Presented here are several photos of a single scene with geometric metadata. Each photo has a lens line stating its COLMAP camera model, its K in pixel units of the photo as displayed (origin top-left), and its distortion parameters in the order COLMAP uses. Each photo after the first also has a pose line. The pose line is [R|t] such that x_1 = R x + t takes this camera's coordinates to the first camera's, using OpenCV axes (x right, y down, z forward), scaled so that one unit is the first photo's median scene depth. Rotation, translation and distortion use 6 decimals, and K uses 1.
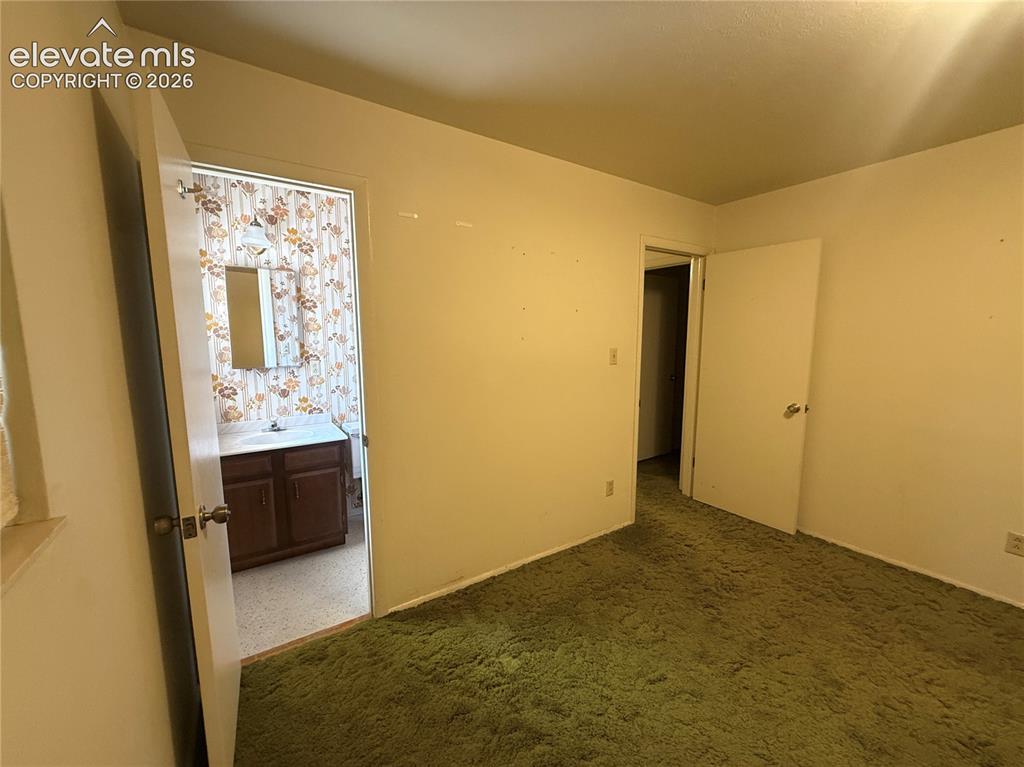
lens RADIAL K [[405.8, 0, 512.4], [0, 405.8, 385.0], [0, 0, 1]] dist [-0.001264, 0.000044]
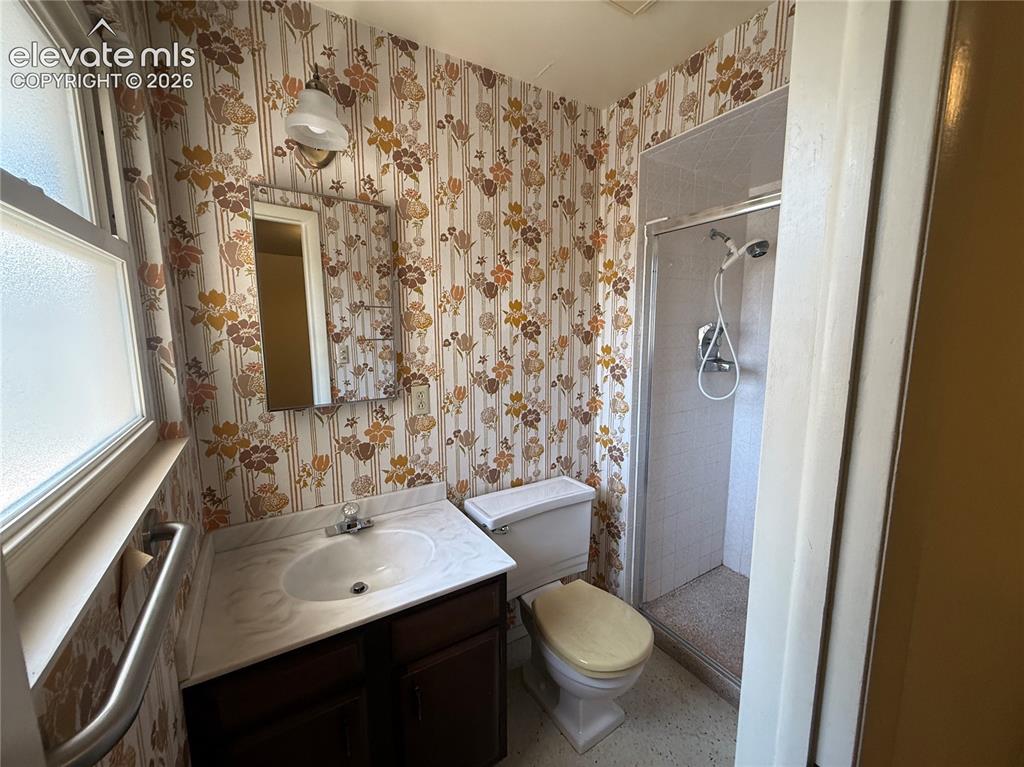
lens RADIAL K [[405.8, 0, 511.9], [0, 405.8, 384.0], [0, 0, 1]] dist [-0.001264, 0.000044]
pose [[0.998892, 0.001451, -0.047046, -0.358899], [-0.000784, 0.999899, 0.014202, -0.072427], [0.047062, -0.014149, 0.998792, 0.506415]]
